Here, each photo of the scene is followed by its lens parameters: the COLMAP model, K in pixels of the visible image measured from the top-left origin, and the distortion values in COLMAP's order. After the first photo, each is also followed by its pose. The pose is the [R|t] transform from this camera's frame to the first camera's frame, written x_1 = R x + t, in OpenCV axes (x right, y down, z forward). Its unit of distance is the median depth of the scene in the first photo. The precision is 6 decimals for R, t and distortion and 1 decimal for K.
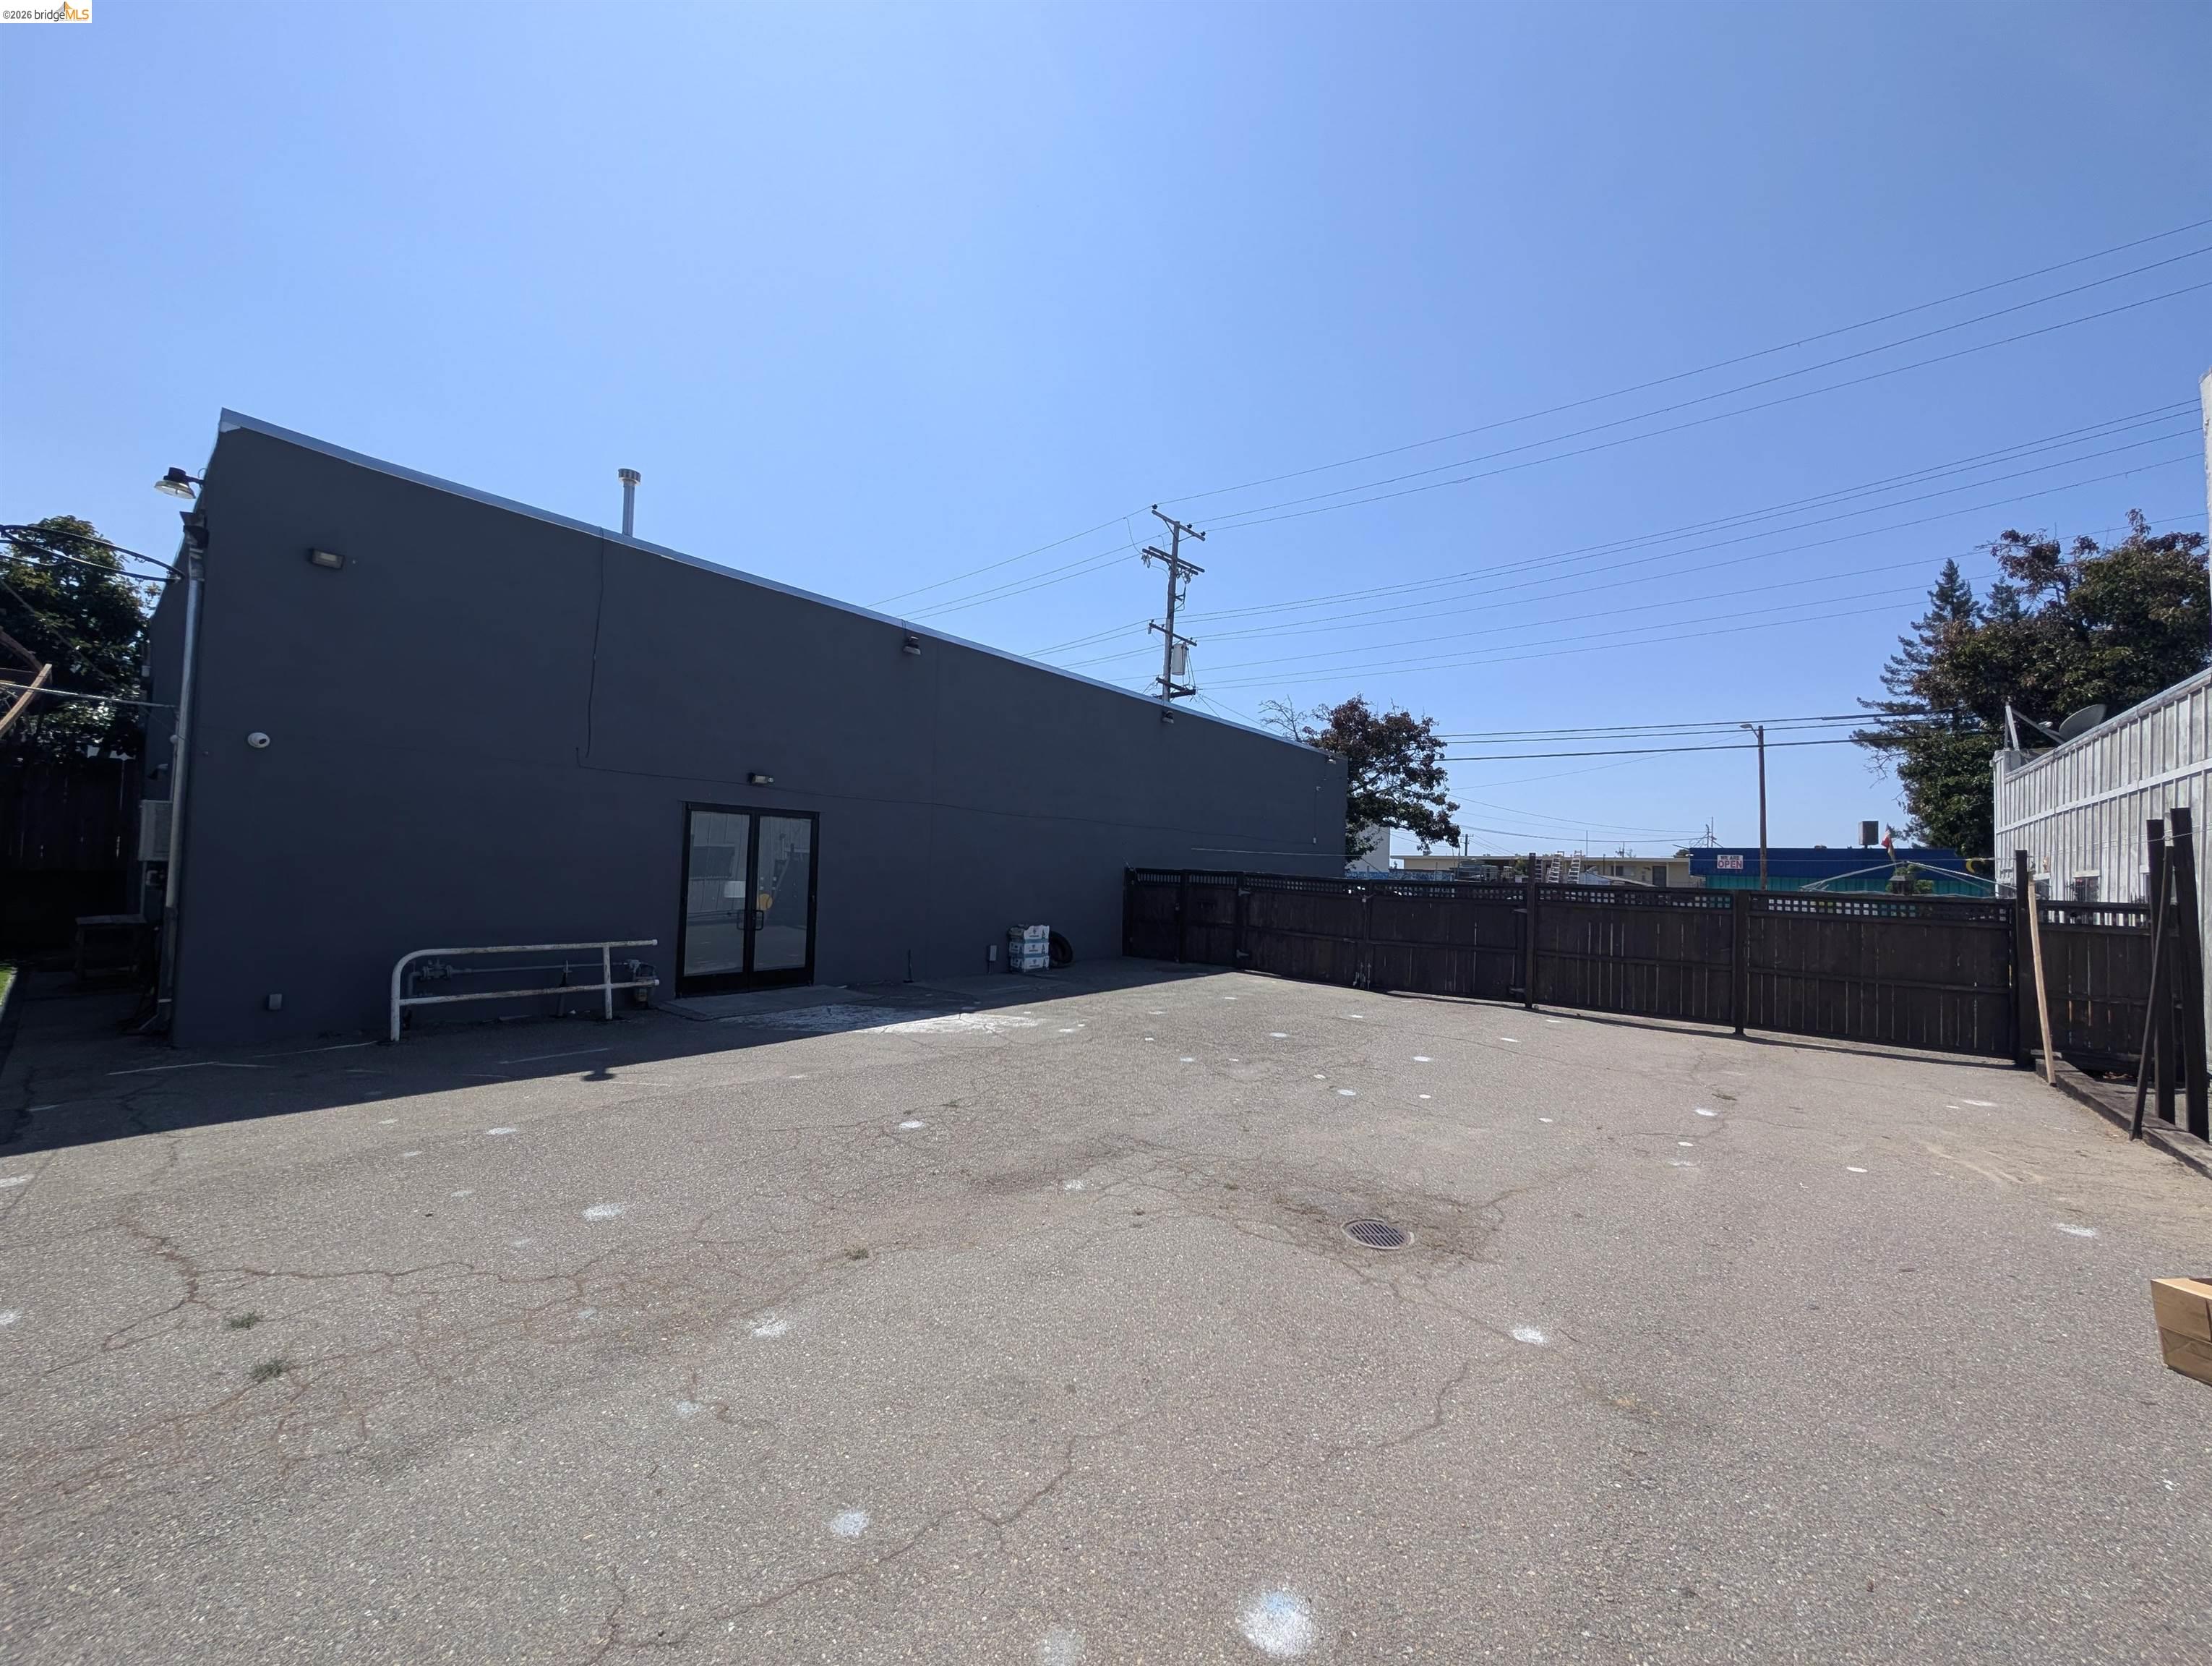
lens RADIAL K [[839.8, 0, 1112.5], [0, 839.8, 848.3], [0, 0, 1]] dist [0.000746, 0.000255]
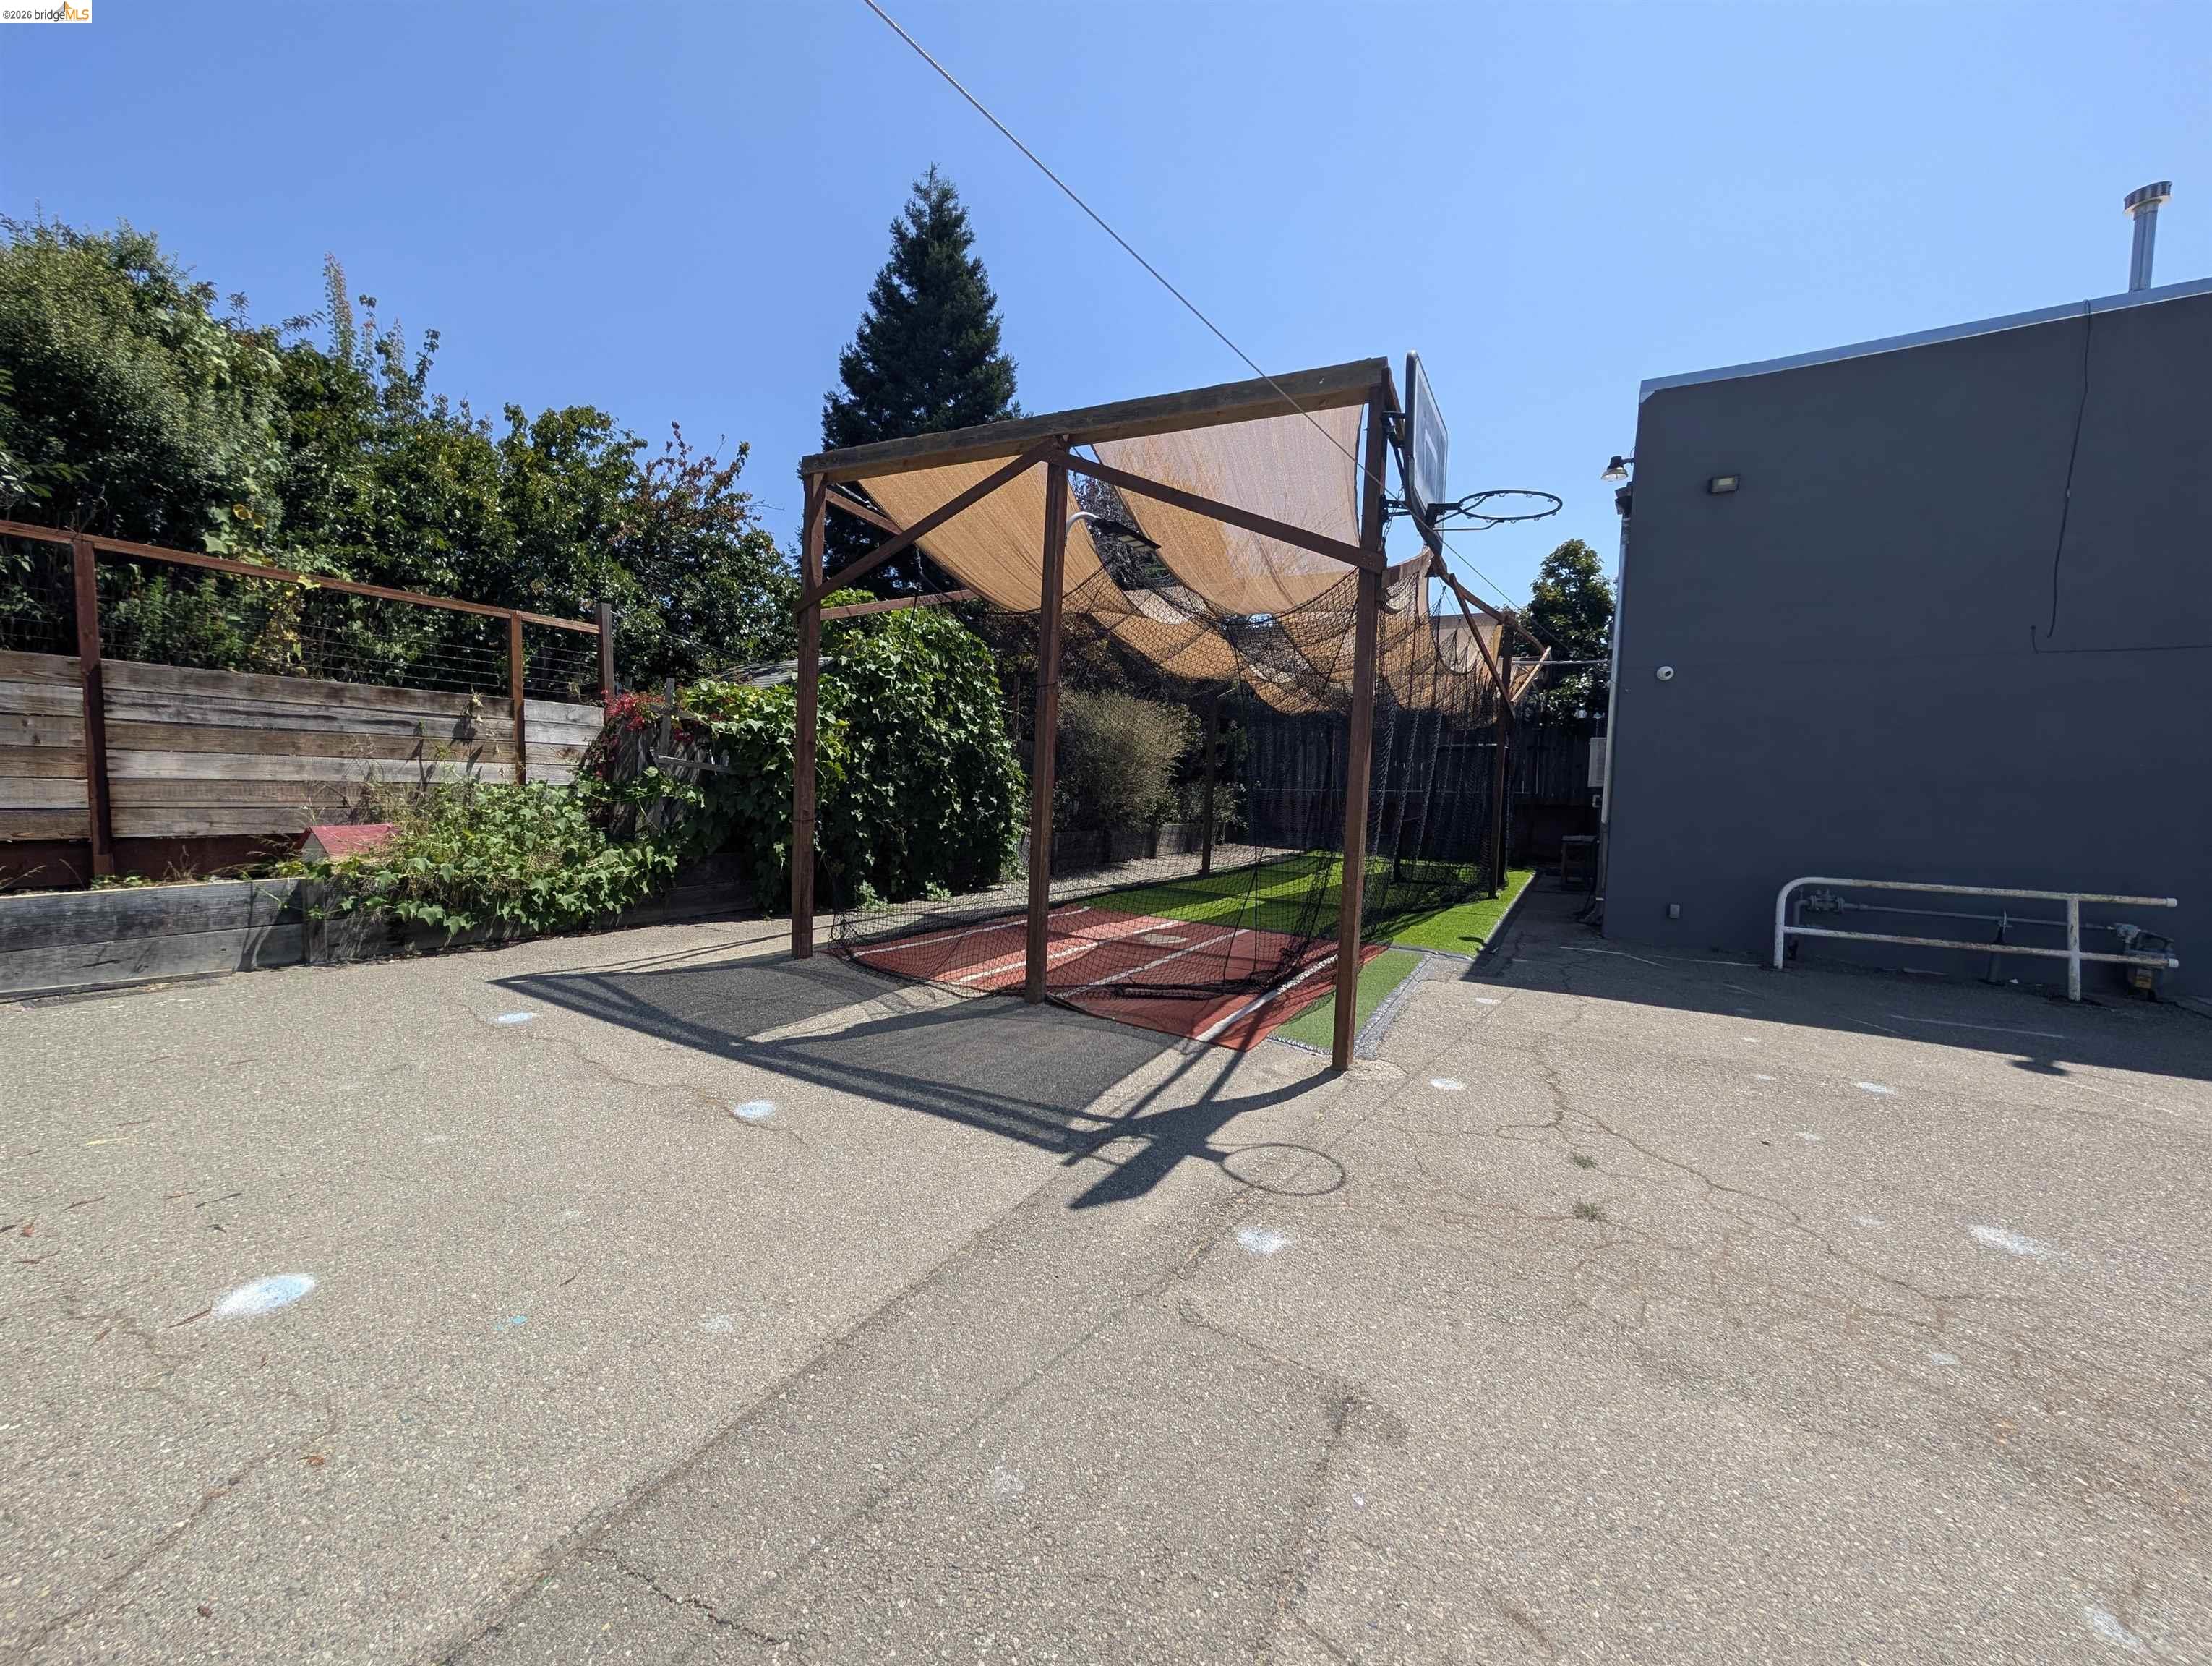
lens RADIAL K [[836.2, 0, 1098.8], [0, 836.2, 837.5], [0, 0, 1]] dist [0.002302, 0.000182]
pose [[0.143379, 0.034820, -0.989055, -0.023524], [0.004692, 0.999346, 0.035863, 0.043012], [0.989657, -0.009783, 0.143122, 0.097934]]
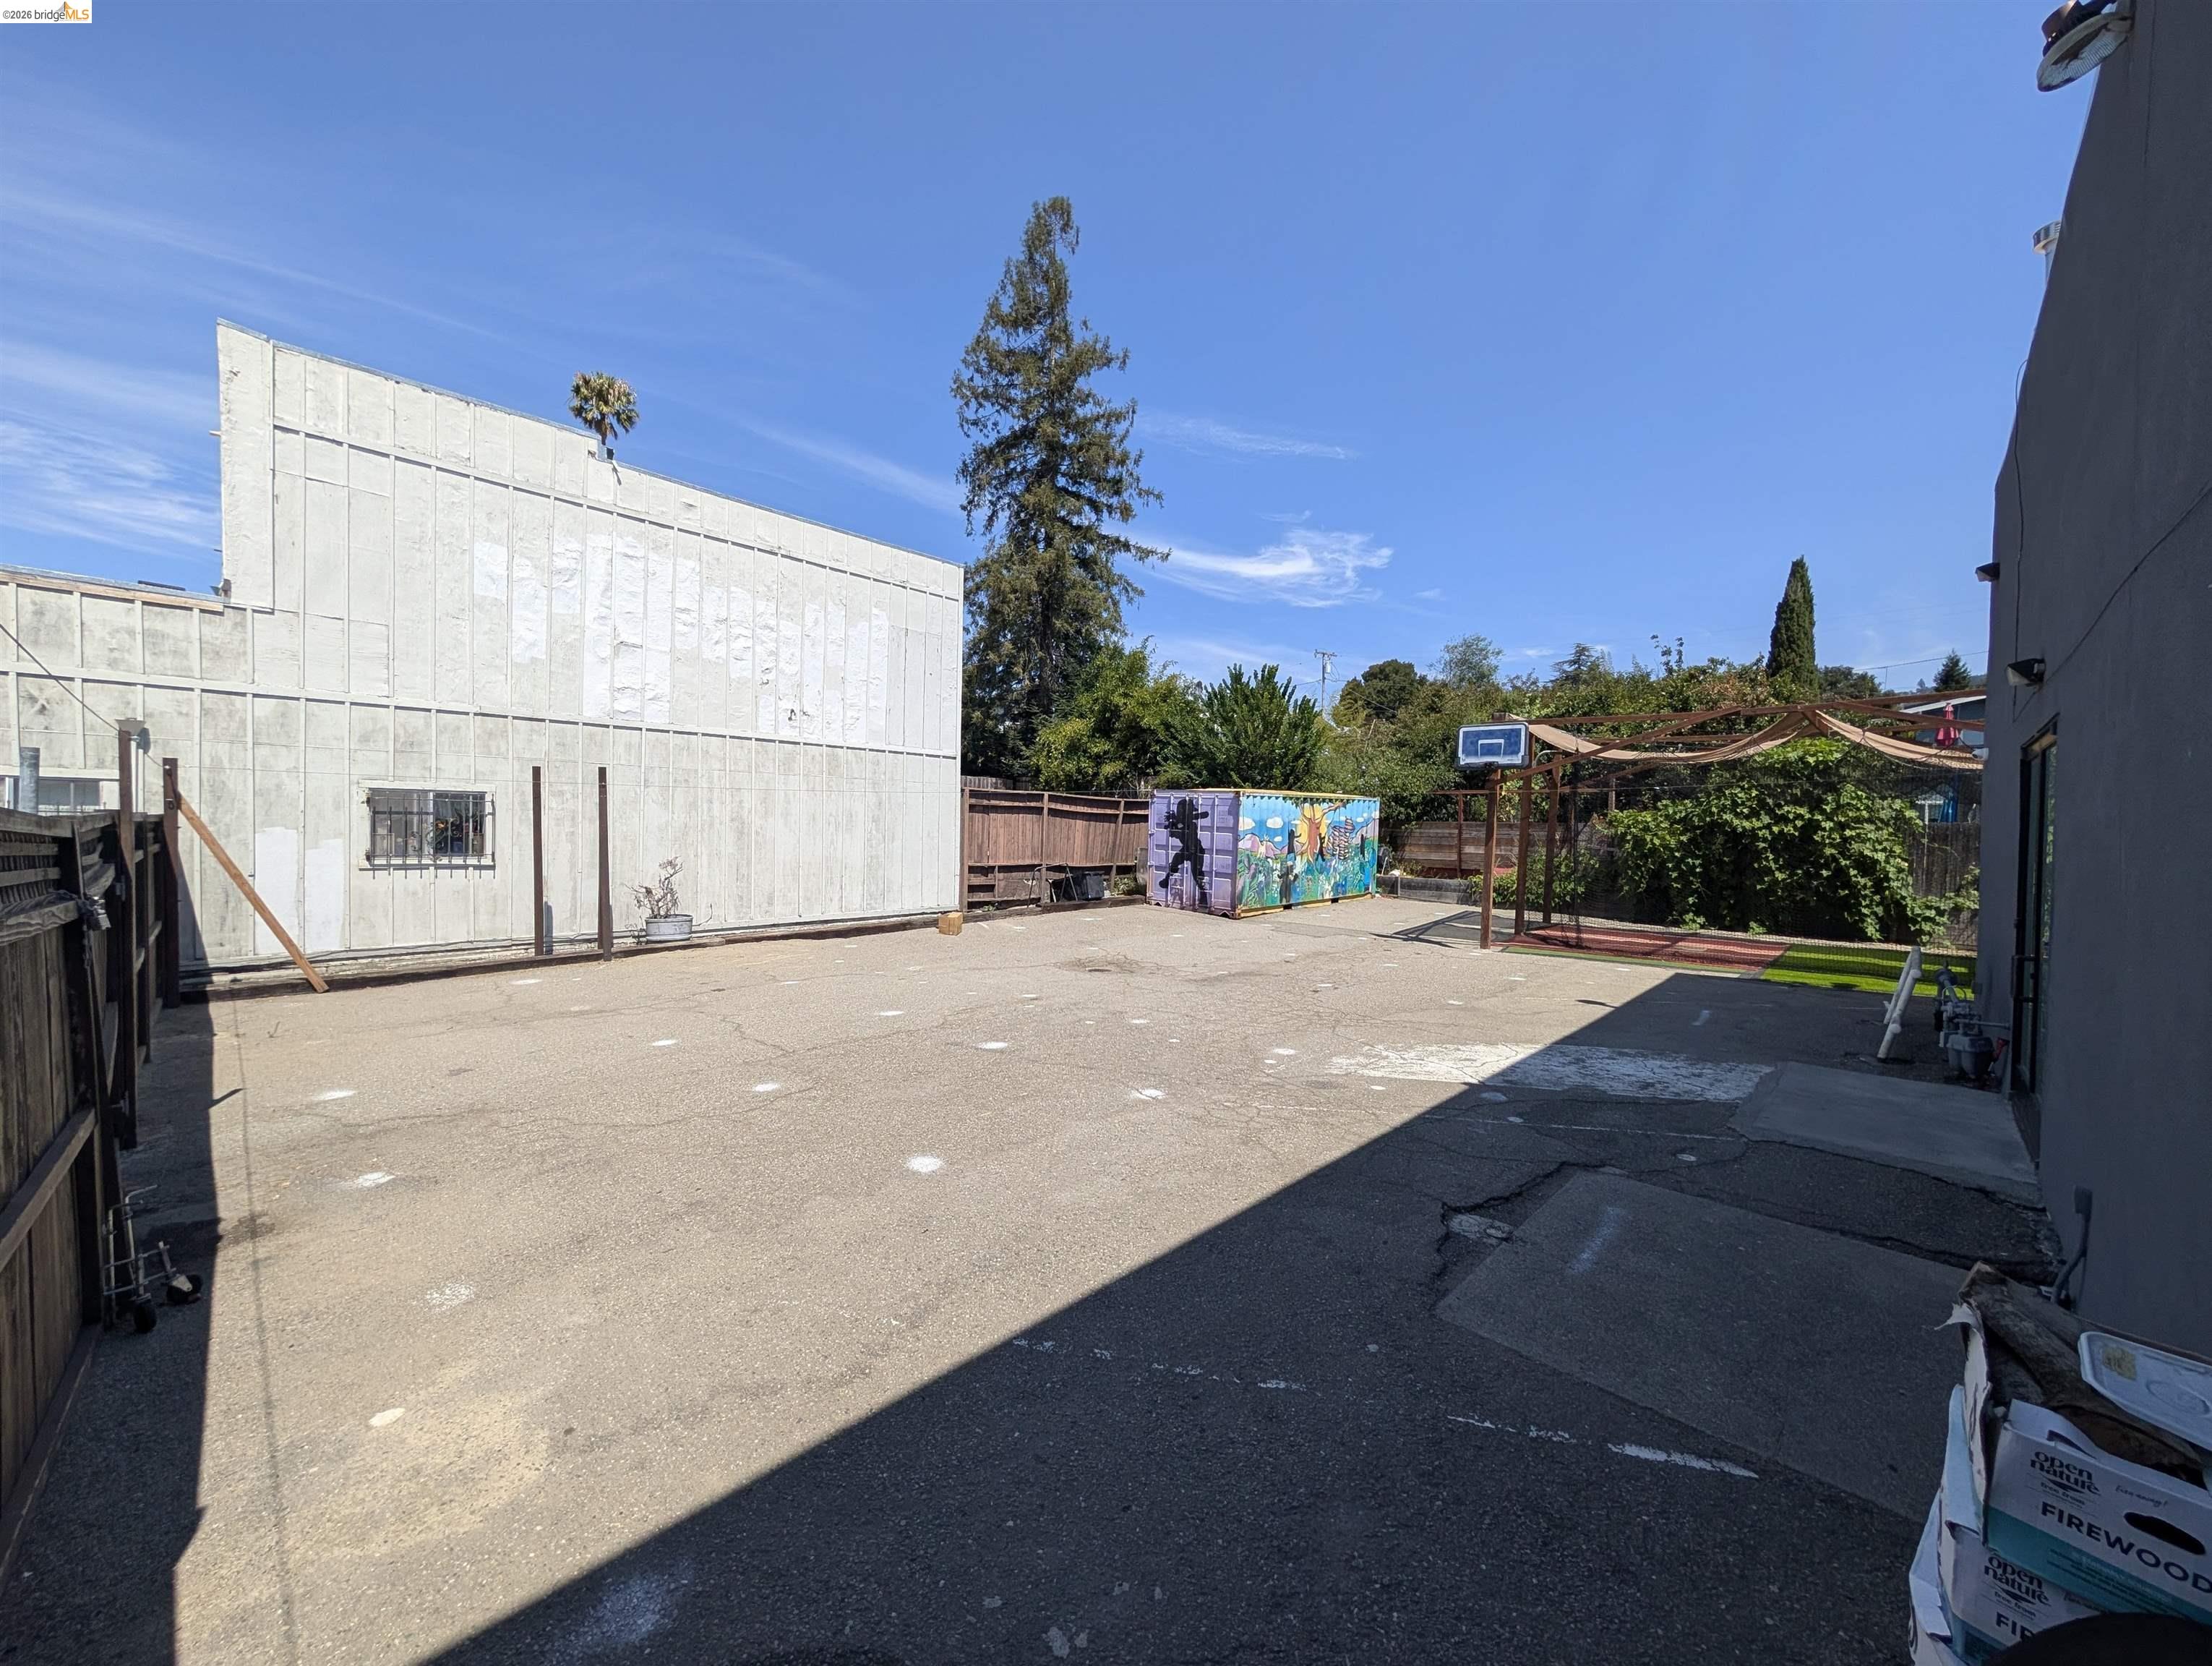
lens RADIAL K [[836.2, 0, 1098.8], [0, 836.2, 837.5], [0, 0, 1]] dist [0.002302, 0.000182]
pose [[-0.993027, -0.051621, 0.105985, 0.032339], [-0.053245, 0.998503, -0.012546, 0.059542], [-0.105178, -0.018101, -0.994289, 1.989832]]
